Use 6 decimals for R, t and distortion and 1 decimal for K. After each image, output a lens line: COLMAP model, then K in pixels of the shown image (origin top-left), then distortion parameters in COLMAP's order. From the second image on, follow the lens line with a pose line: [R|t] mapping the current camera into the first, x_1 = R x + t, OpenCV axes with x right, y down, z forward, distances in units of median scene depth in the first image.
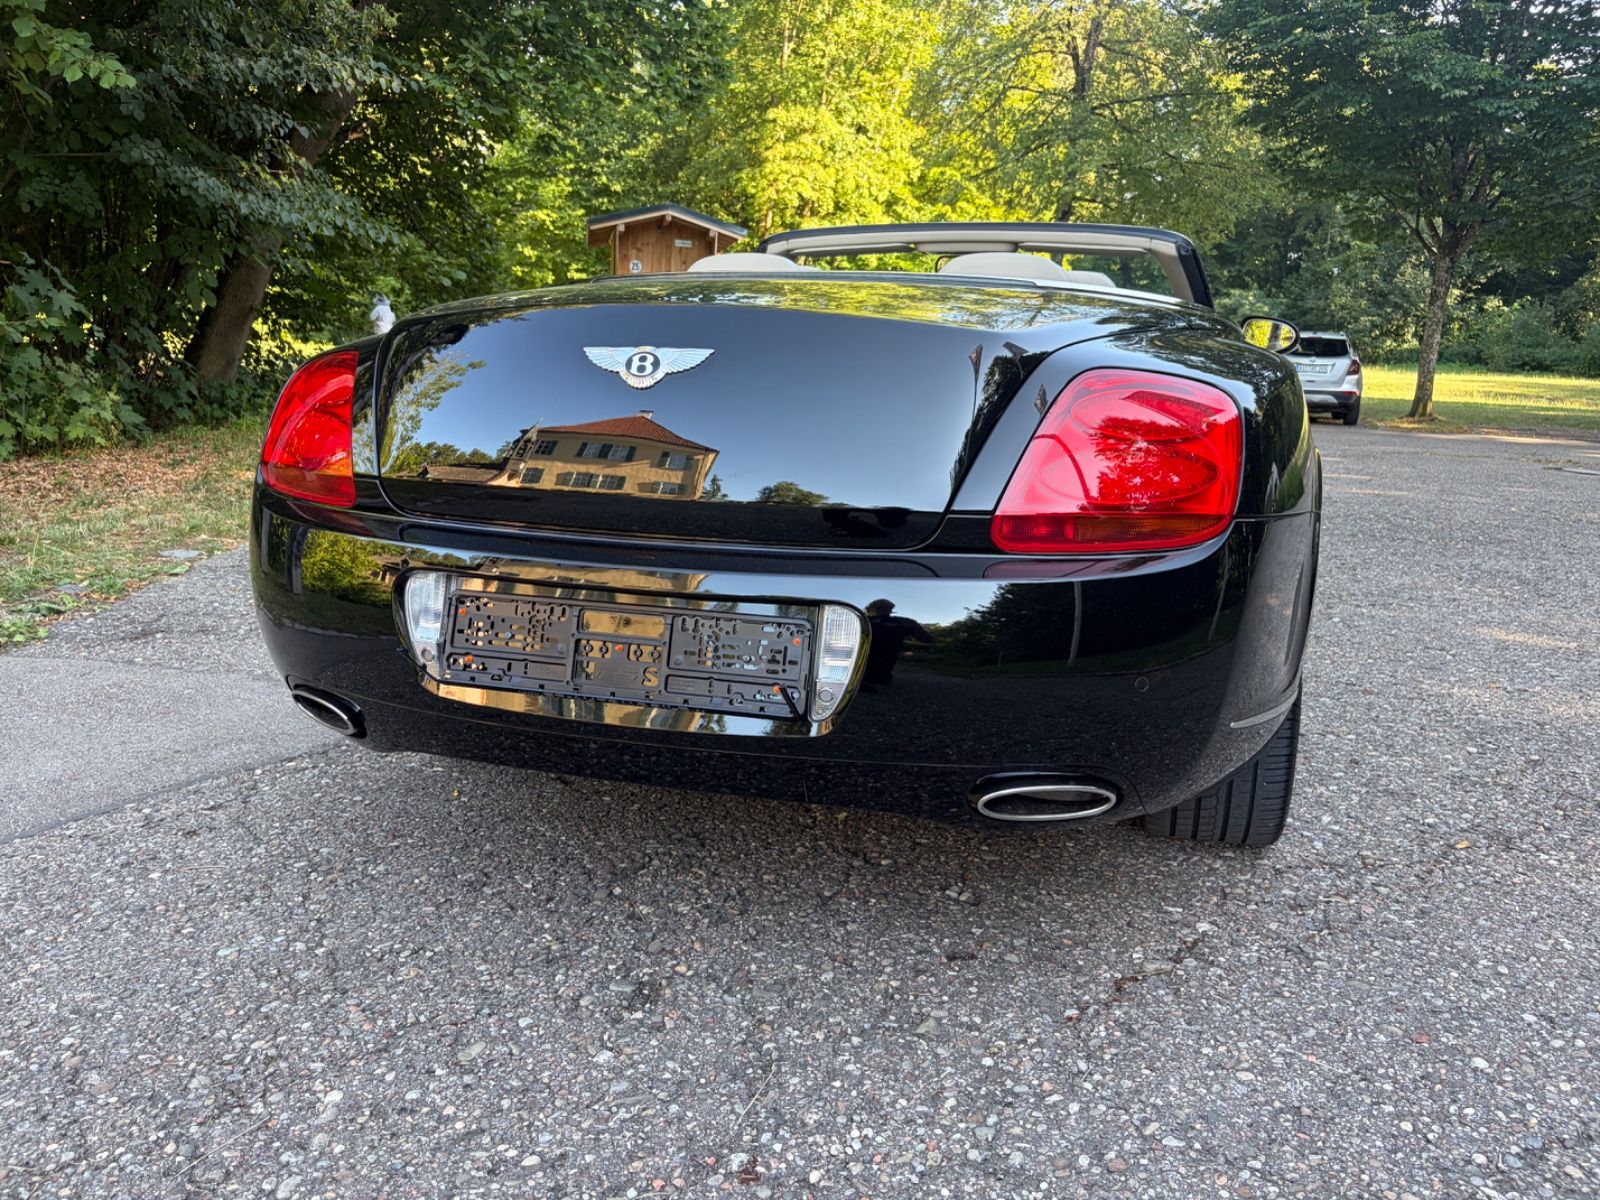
lens RADIAL K [[1214.1, 0, 807.5], [0, 1214.1, 595.0], [0, 0, 1]] dist [0.055993, -0.069645]
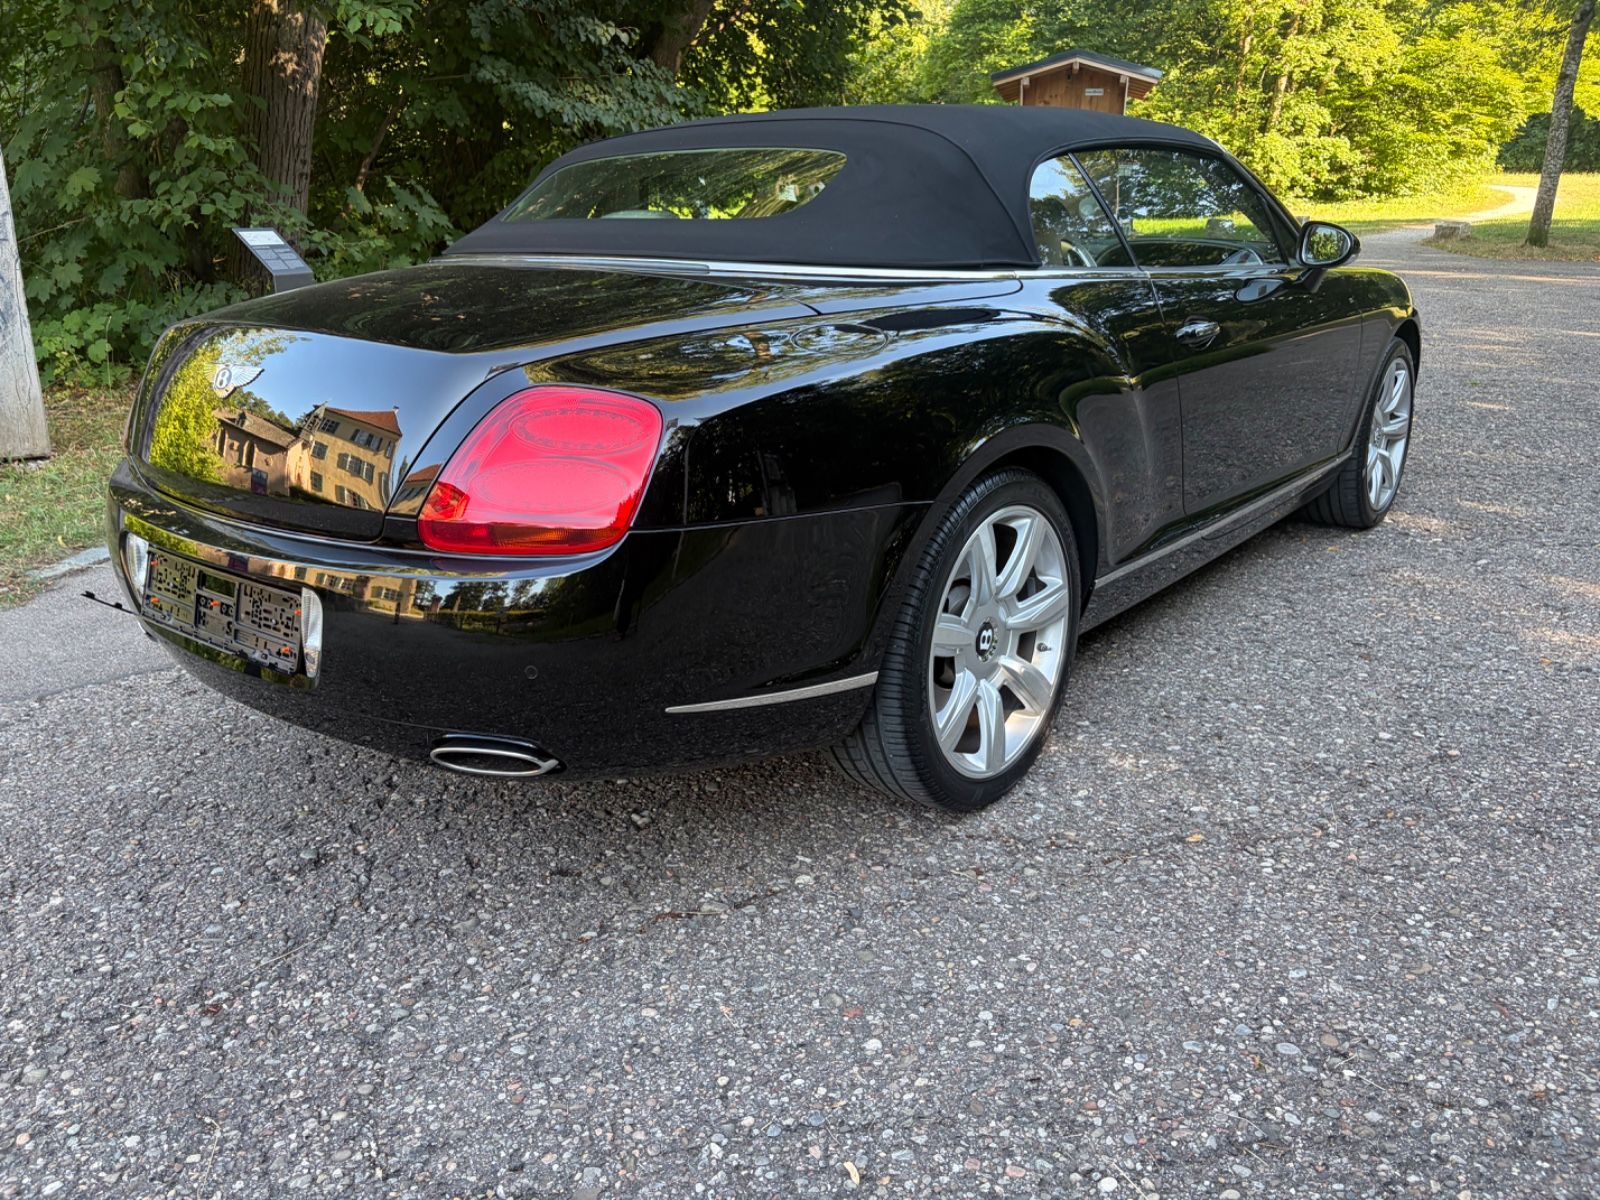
lens RADIAL K [[1178.8, 0, 800.1], [0, 1178.8, 632.6], [0, 0, 1]] dist [0.043023, -0.001010]
pose [[0.930799, 0.088457, -0.354667, 0.162900], [-0.034734, 0.987291, 0.155084, -0.027012], [0.363878, -0.132033, 0.922041, 0.011948]]
